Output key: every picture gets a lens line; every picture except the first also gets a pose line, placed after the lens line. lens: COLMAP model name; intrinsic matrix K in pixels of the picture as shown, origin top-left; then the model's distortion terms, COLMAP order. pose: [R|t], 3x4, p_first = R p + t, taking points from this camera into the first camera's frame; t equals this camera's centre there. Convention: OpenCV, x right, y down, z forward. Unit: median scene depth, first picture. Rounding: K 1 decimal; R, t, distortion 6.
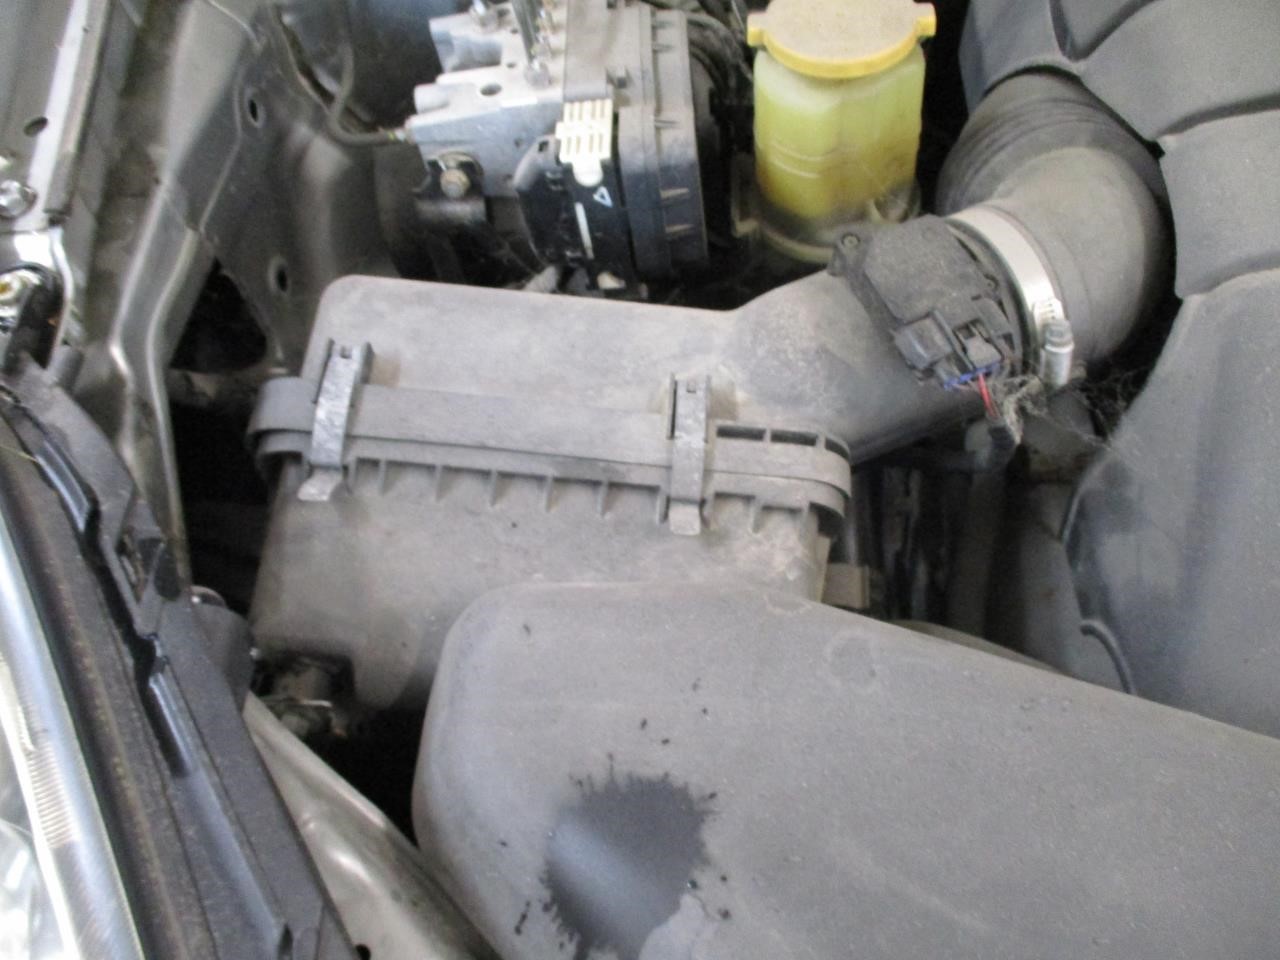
lens RADIAL K [[975.2, 0, 641.9], [0, 975.2, 436.2], [0, 0, 1]] dist [-0.019812, -0.000979]
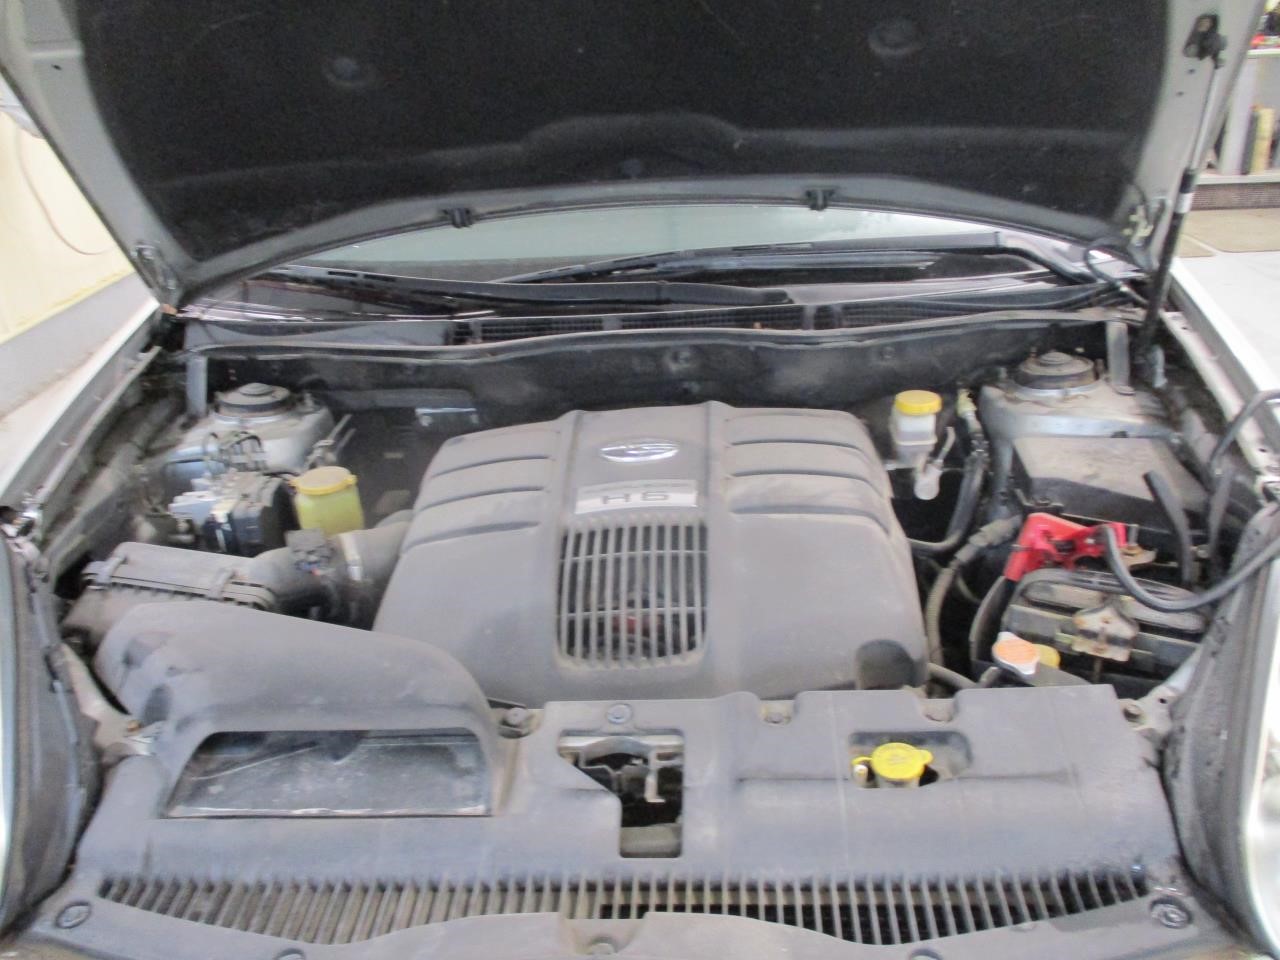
lens RADIAL K [[1032.8, 0, 640.0], [0, 1032.8, 480.0], [0, 0, 1]] dist [-0.037039, -0.002772]
pose [[0.998704, 0.042917, 0.027341, 1.021527], [-0.023115, 0.861278, -0.507608, 1.075288], [-0.045333, 0.506318, 0.861154, -1.635282]]
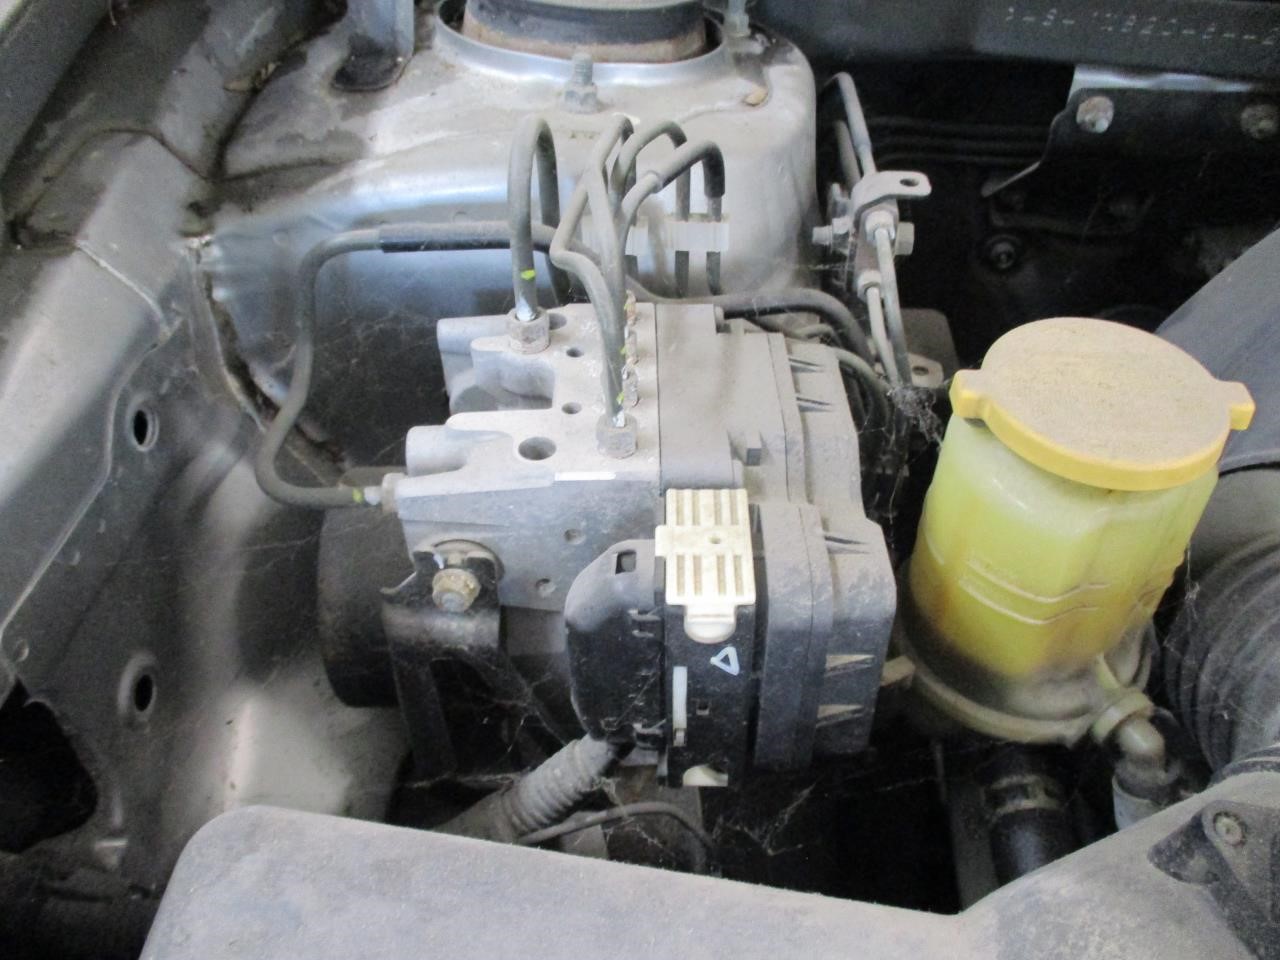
lens RADIAL K [[1032.8, 0, 640.0], [0, 1032.8, 480.0], [0, 0, 1]] dist [-0.037039, -0.002772]
pose [[0.994527, 0.090091, 0.052903, -0.121314], [-0.075877, 0.970931, -0.227015, -0.193026], [-0.071817, 0.221758, 0.972453, 0.372008]]
